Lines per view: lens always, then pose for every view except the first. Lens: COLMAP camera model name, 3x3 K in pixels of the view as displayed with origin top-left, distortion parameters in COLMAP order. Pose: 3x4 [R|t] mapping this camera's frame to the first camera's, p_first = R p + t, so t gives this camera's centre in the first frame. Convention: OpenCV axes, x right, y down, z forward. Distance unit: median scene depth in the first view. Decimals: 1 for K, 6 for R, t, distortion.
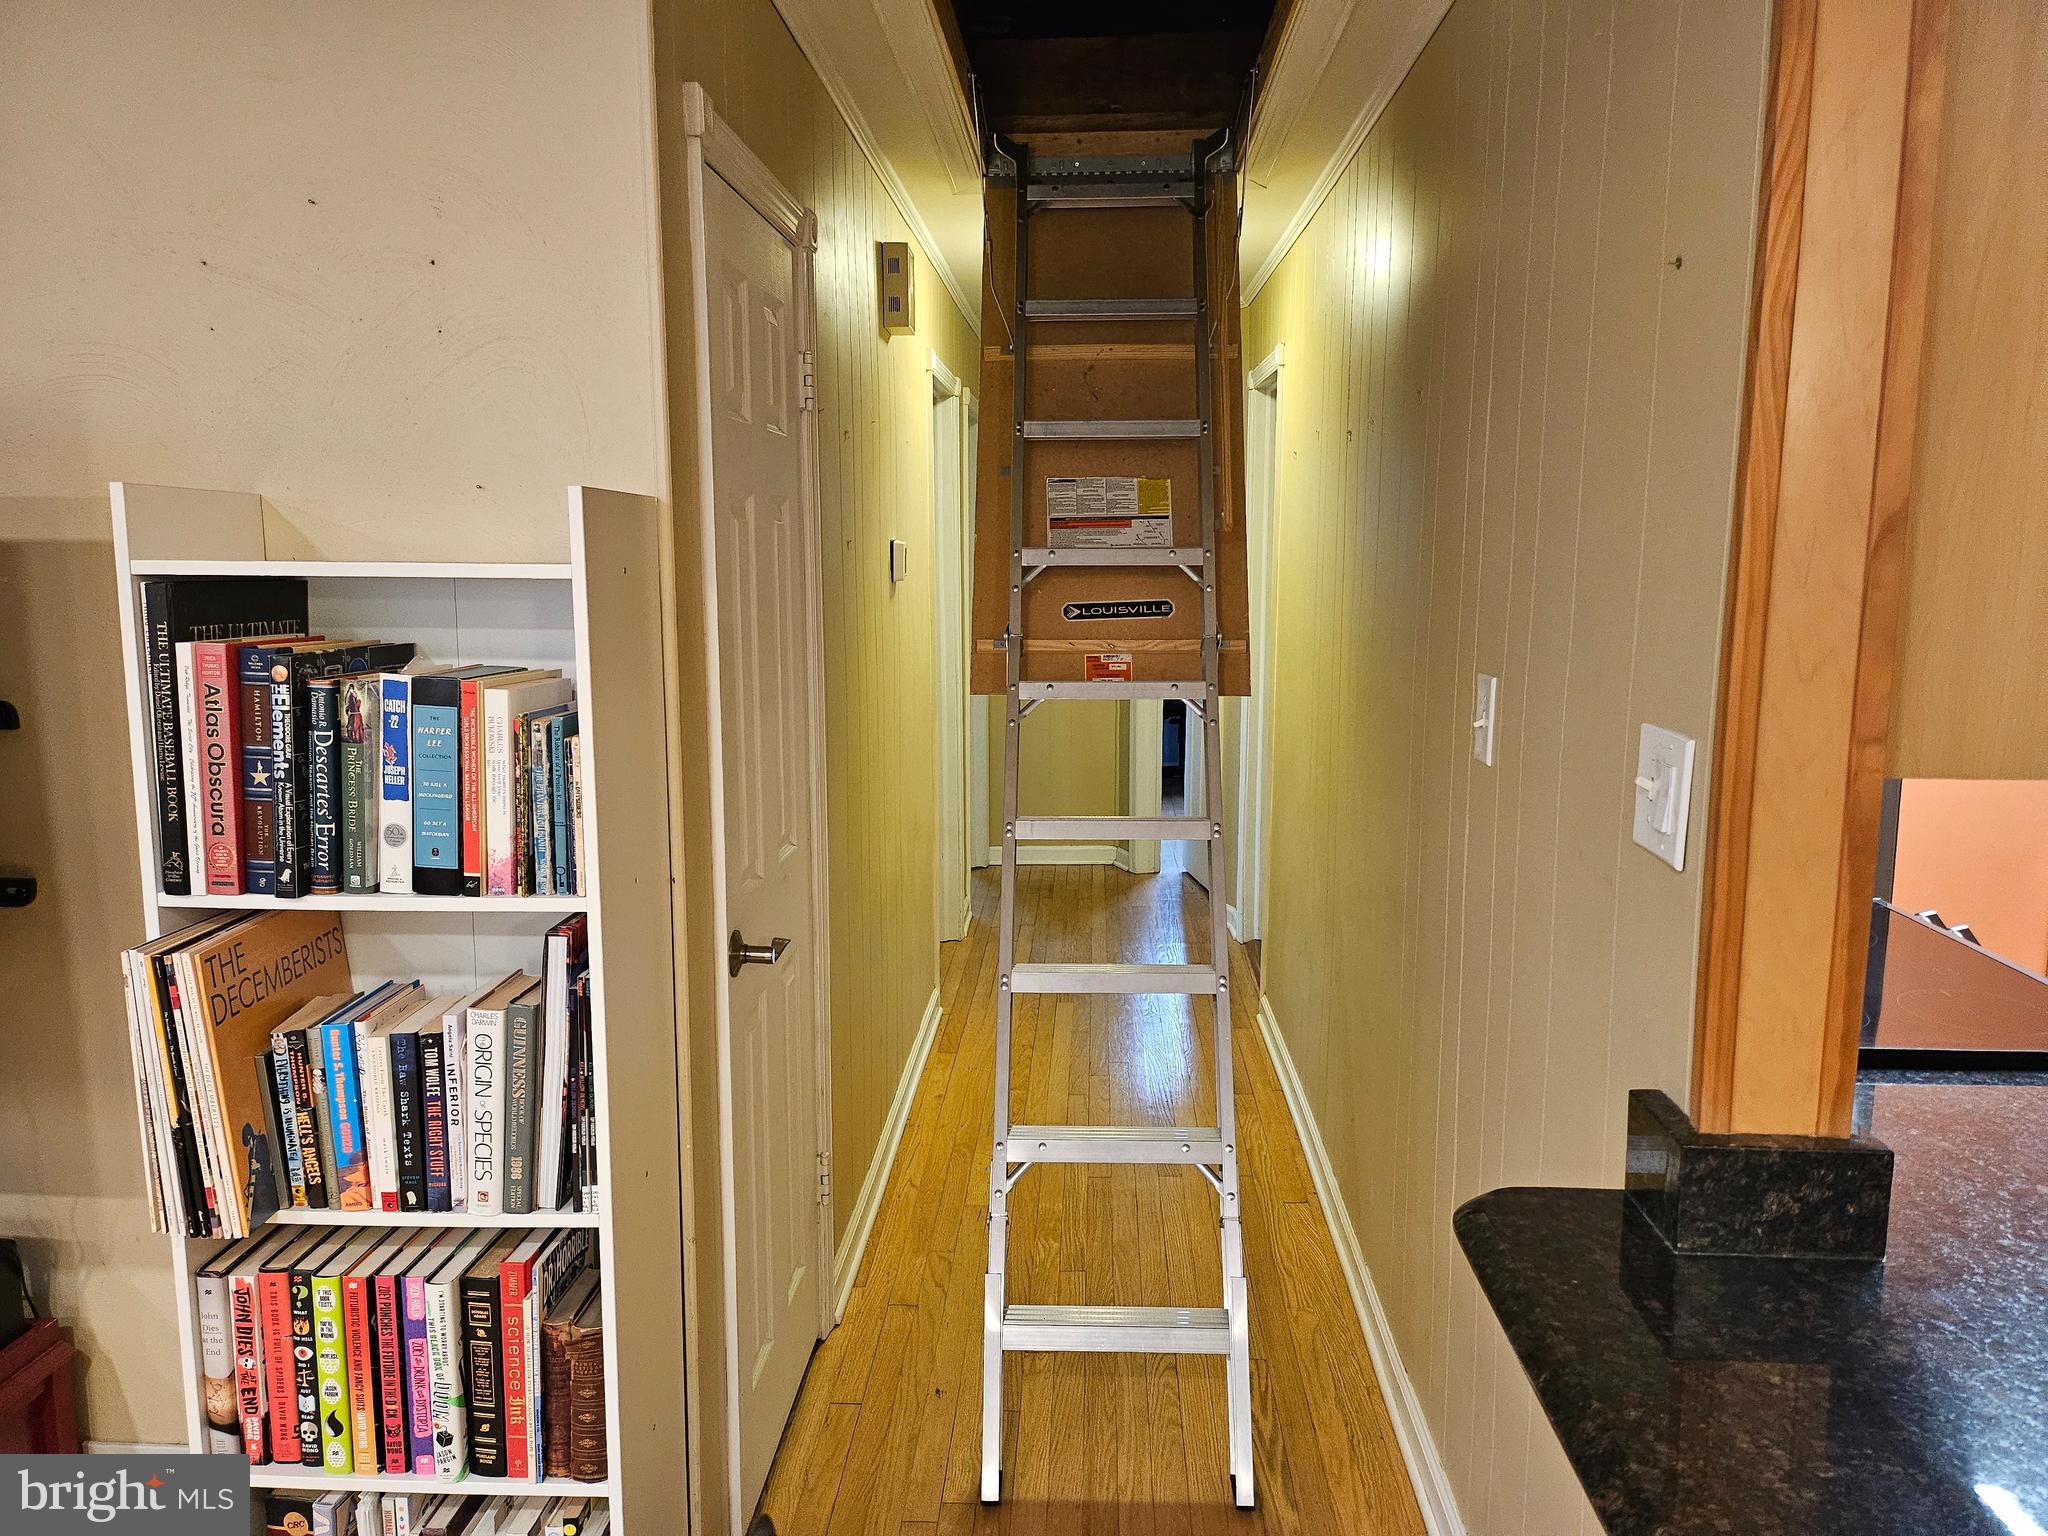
lens RADIAL K [[1438.3, 0, 1039.4], [0, 1438.3, 761.9], [0, 0, 1]] dist [0.073623, -0.086302]
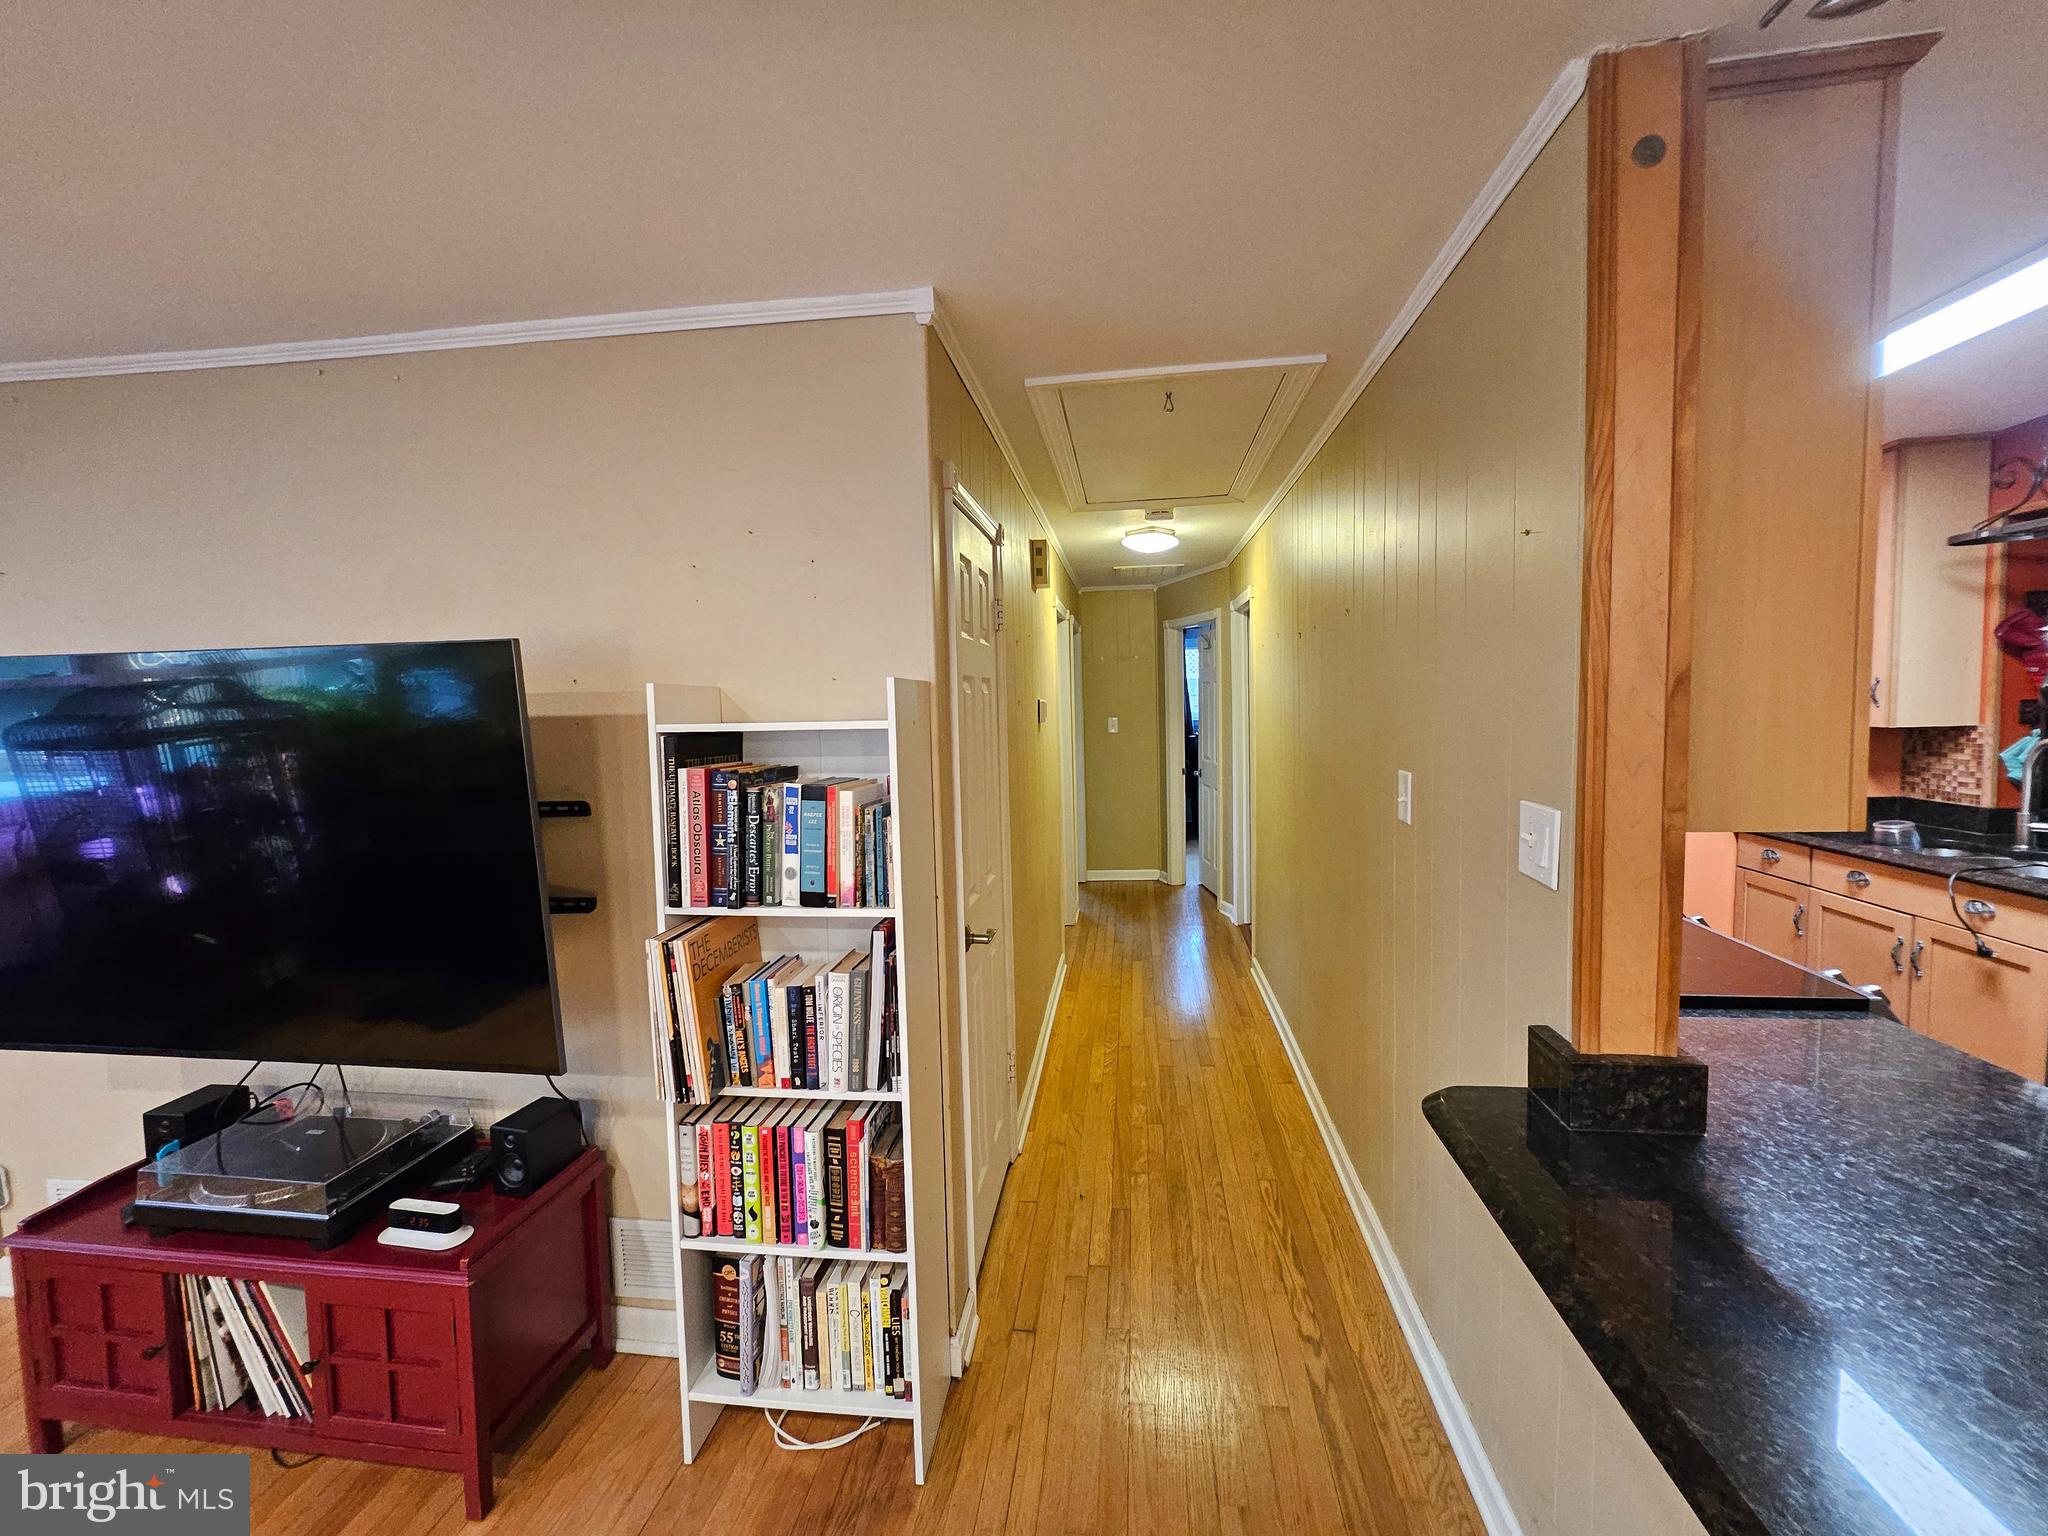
lens RADIAL K [[802.6, 0, 1039.6], [0, 802.6, 751.5], [0, 0, 1]] dist [-0.003017, -0.000088]
pose [[0.996716, -0.020962, -0.078216, -0.056534], [0.014165, 0.996154, -0.086468, -0.009201], [0.079728, 0.085076, 0.993179, 0.030593]]
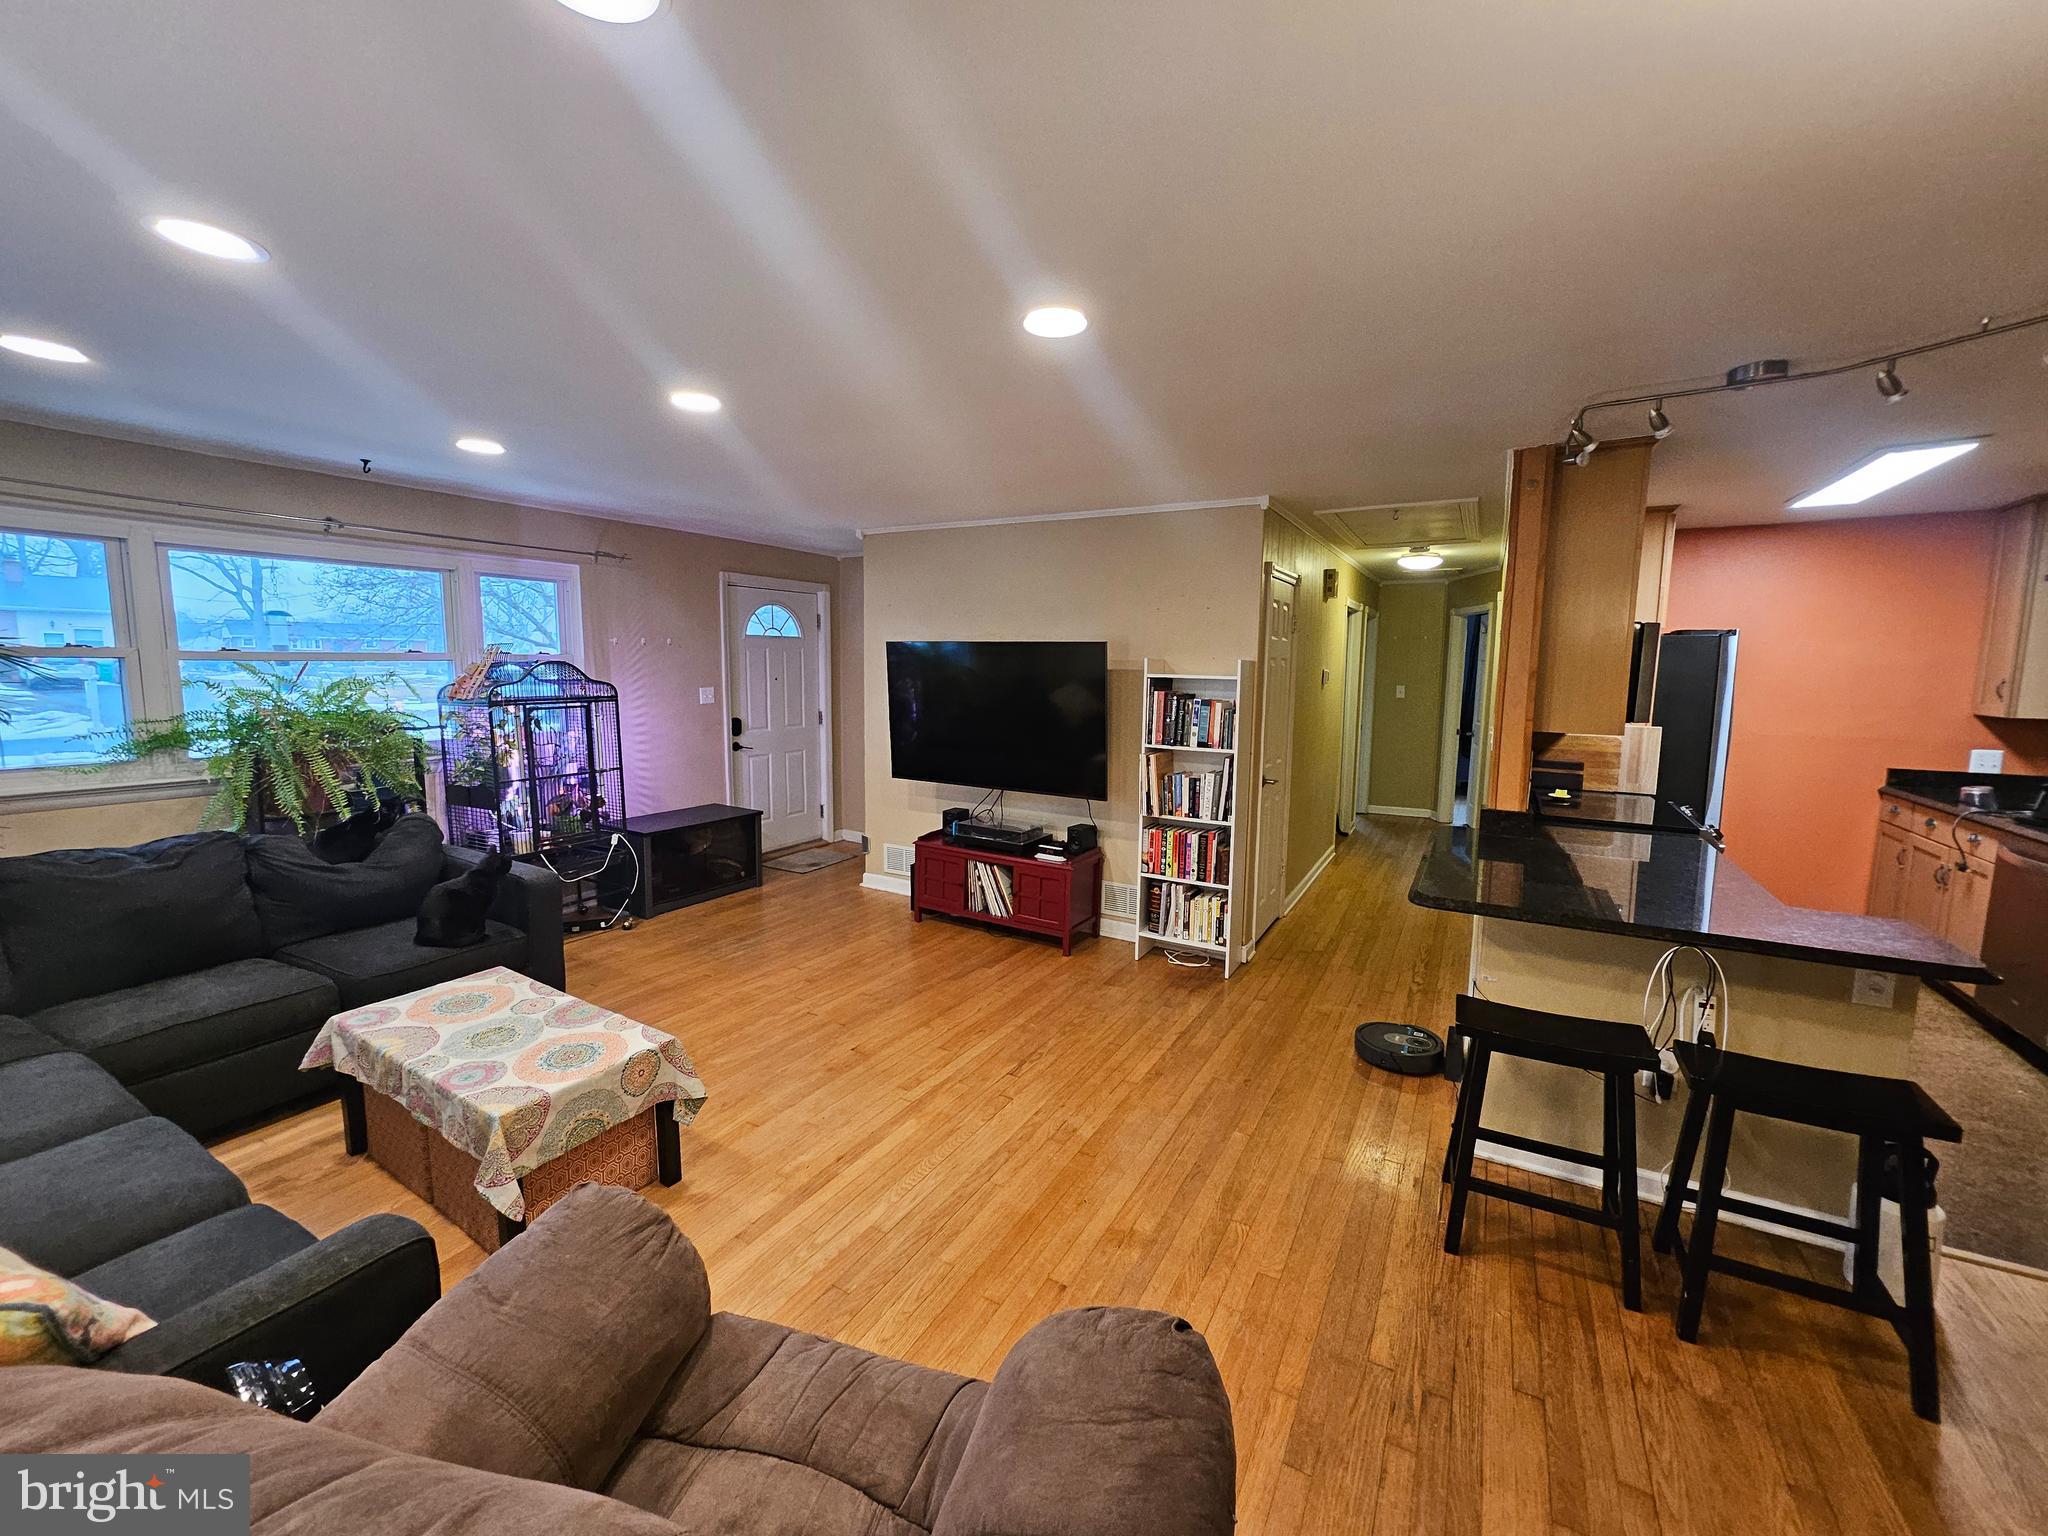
lens RADIAL K [[802.6, 0, 1039.6], [0, 802.6, 751.5], [0, 0, 1]] dist [-0.003017, -0.000088]
pose [[0.892280, 0.060505, -0.447409, 0.257753], [-0.080408, 0.996433, -0.025608, 0.206988], [0.444263, 0.058825, 0.893963, -1.468674]]
